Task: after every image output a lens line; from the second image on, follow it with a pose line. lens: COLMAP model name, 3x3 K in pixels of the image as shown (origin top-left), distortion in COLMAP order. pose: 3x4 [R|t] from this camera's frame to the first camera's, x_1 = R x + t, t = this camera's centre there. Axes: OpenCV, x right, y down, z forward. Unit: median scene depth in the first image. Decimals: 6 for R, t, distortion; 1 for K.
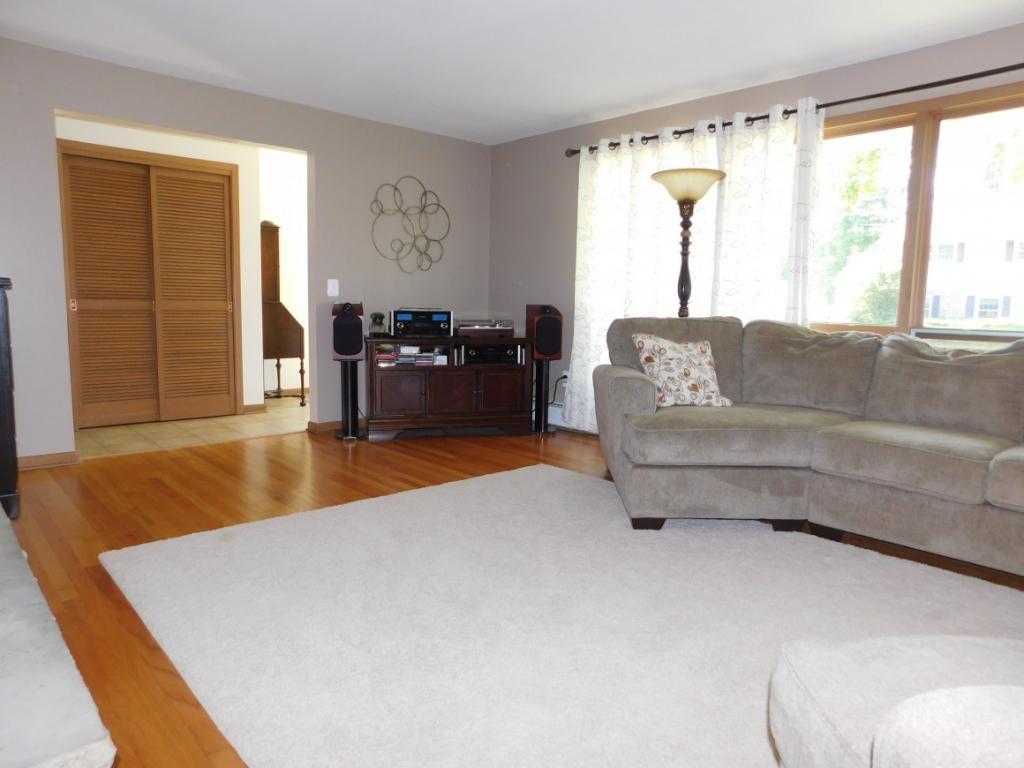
lens RADIAL K [[686.4, 0, 512.0], [0, 686.4, 384.0], [0, 0, 1]] dist [-0.092747, 0.074142]
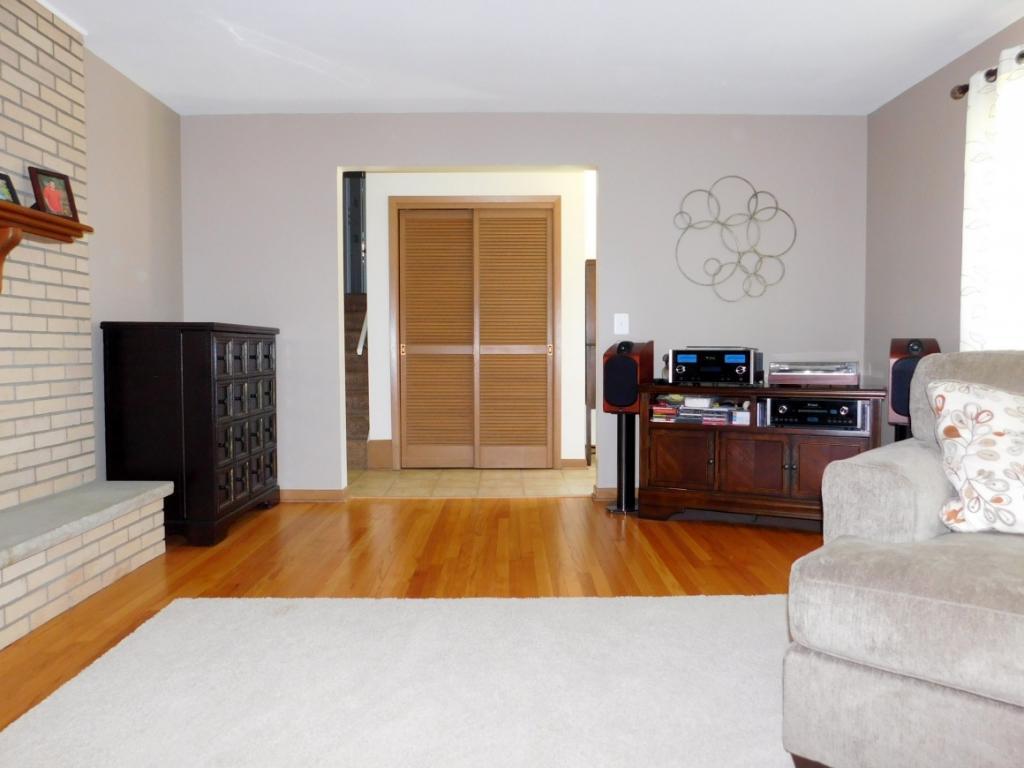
lens RADIAL K [[718.1, 0, 509.7], [0, 718.1, 375.5], [0, 0, 1]] dist [-0.035251, 0.009163]
pose [[0.739346, 0.004285, -0.673312, 0.222601], [-0.062439, 0.996107, -0.062224, -0.017490], [0.670424, 0.088046, 0.736735, 0.281417]]
